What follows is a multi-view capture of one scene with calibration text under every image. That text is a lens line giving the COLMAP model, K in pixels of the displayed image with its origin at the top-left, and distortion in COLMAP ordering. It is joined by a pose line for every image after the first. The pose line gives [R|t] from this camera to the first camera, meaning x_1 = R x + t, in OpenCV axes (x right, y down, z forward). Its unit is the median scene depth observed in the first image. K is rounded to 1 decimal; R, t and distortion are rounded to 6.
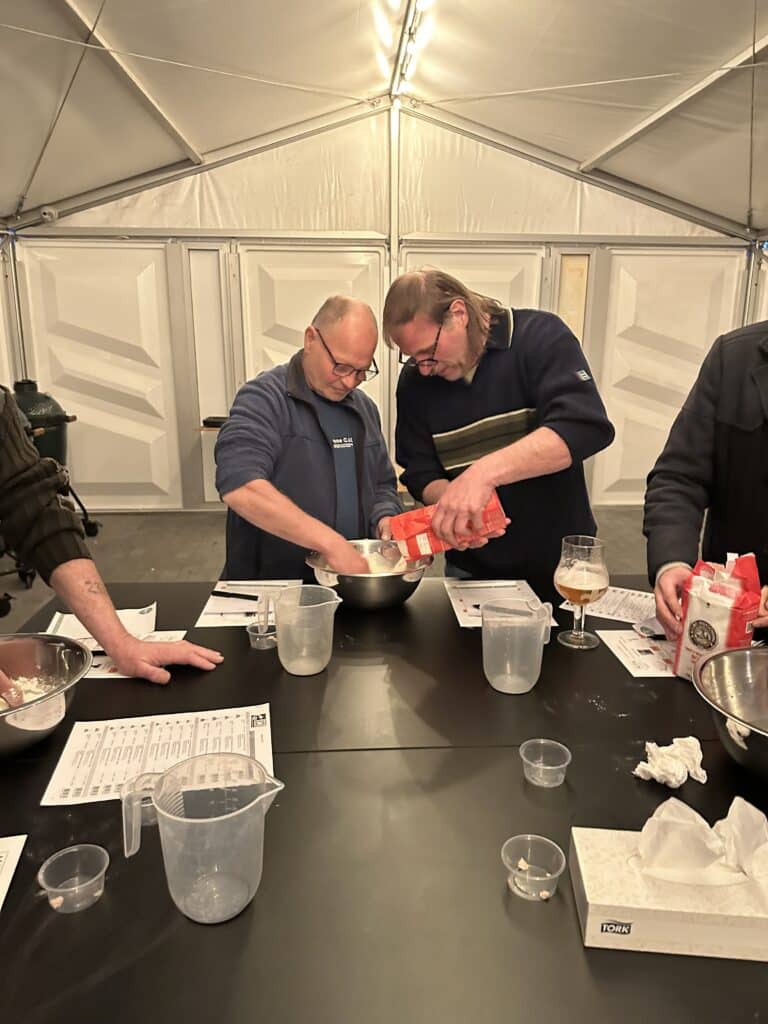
lens RADIAL K [[728.1, 0, 384.0], [0, 728.1, 512.0], [0, 0, 1]] dist [0.016694, -0.032163]
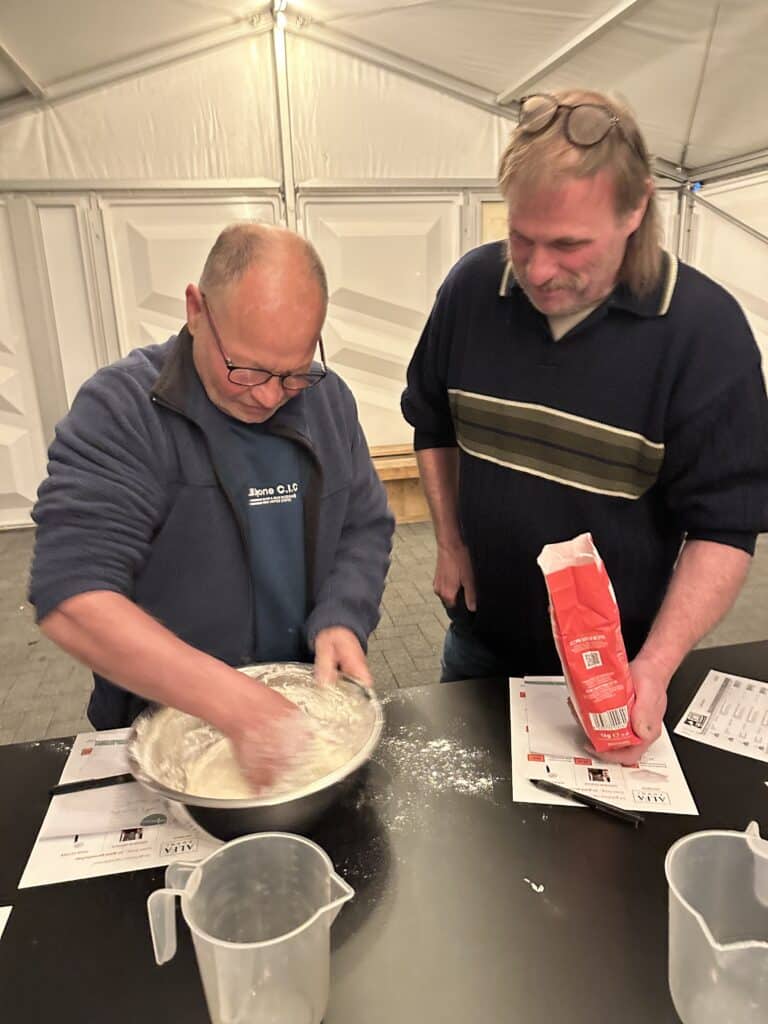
lens RADIAL K [[728.1, 0, 384.0], [0, 728.1, 512.0], [0, 0, 1]] dist [0.016694, -0.032163]
pose [[0.989004, -0.076133, 0.126789, -0.013835], [0.070949, 0.996468, 0.044920, -0.029381], [-0.129761, -0.035430, 0.990912, 0.138398]]
